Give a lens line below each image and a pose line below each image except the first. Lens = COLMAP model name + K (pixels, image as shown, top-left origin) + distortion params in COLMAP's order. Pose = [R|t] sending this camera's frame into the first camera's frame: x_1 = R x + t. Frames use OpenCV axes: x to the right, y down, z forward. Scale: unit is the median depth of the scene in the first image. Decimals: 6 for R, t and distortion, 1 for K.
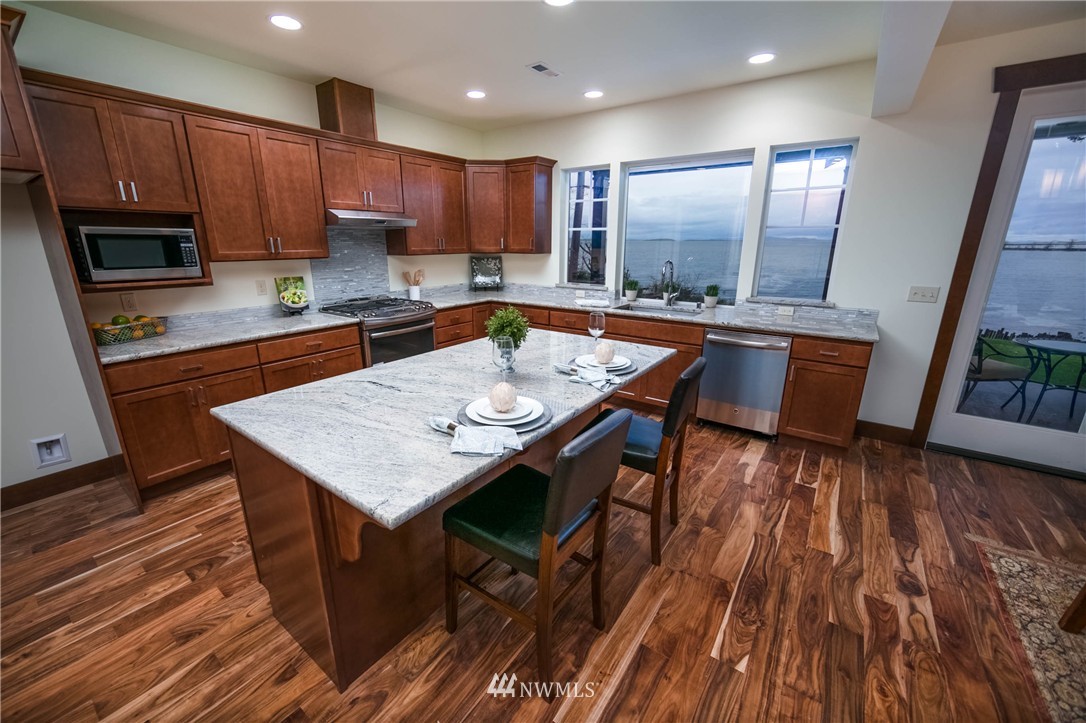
lens RADIAL K [[427.4, 0, 533.9], [0, 427.4, 361.8], [0, 0, 1]] dist [-0.008650, 0.000634]
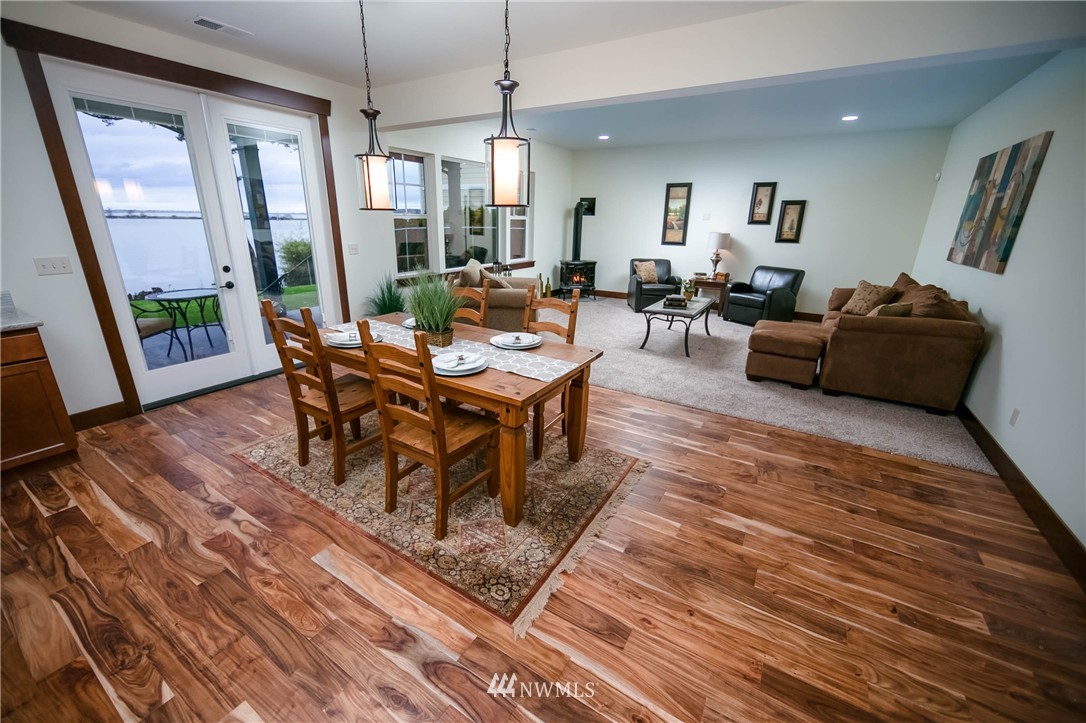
lens RADIAL K [[427.4, 0, 533.9], [0, 427.4, 361.8], [0, 0, 1]] dist [-0.008650, 0.000634]
pose [[-0.072404, -0.319545, 0.944801, -0.106637], [0.252611, 0.910525, 0.327311, -0.007471], [-0.964855, 0.262366, 0.014794, 0.038184]]
